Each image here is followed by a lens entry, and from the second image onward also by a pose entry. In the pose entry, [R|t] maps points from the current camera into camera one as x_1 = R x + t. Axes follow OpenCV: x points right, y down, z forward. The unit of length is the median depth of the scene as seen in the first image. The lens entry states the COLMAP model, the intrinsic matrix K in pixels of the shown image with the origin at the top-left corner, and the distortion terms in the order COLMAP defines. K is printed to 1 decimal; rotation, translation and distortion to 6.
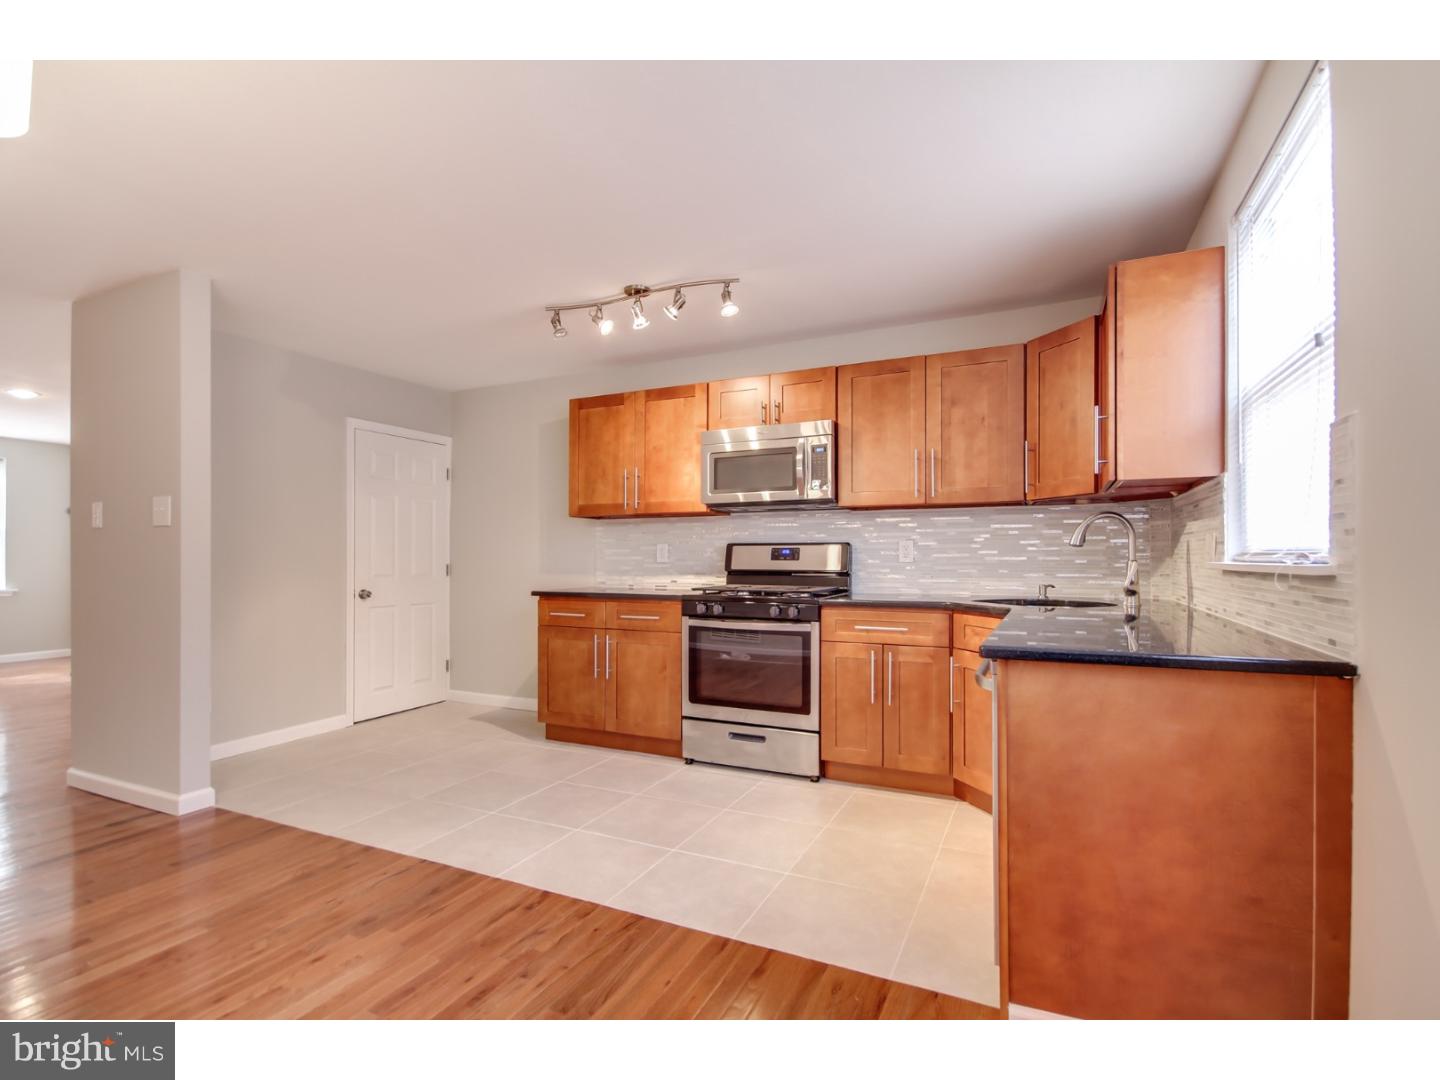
lens RADIAL K [[701.4, 0, 788.6], [0, 701.4, 555.4], [0, 0, 1]] dist [0.002239, 0.000584]
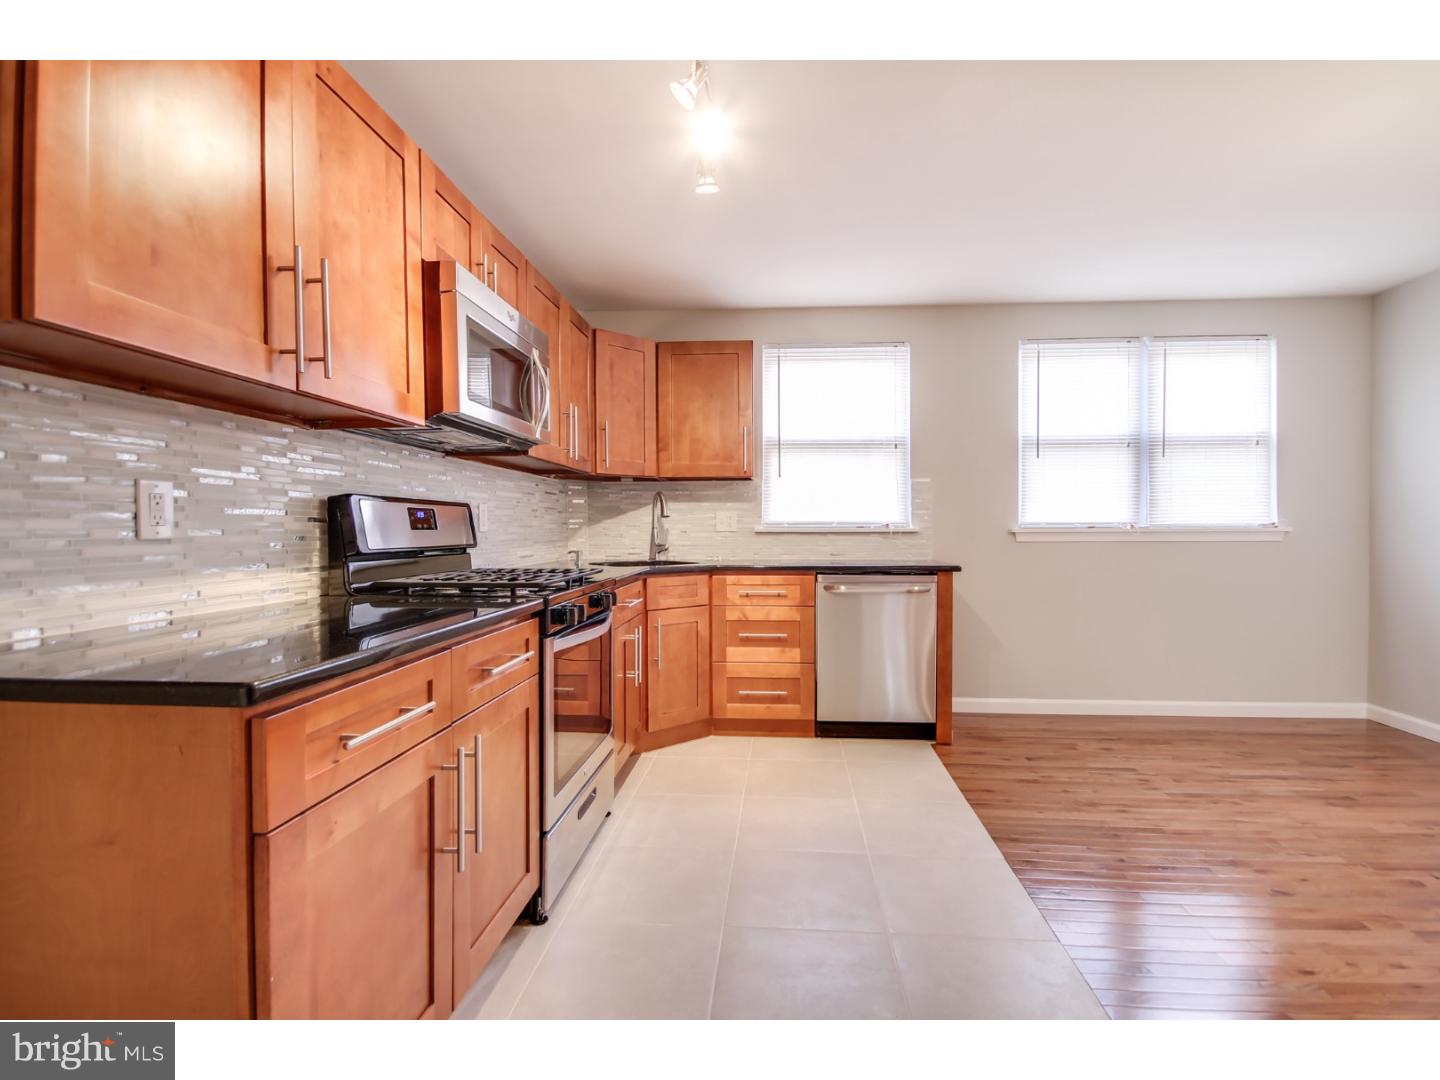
lens RADIAL K [[645.8, 0, 737.4], [0, 645.8, 535.4], [0, 0, 1]] dist [0.000108, -0.000300]
pose [[-0.288165, -0.011170, 0.957516, -0.616087], [-0.000868, 0.999935, 0.011404, 0.005619], [-0.957580, 0.002455, -0.288156, 0.961983]]
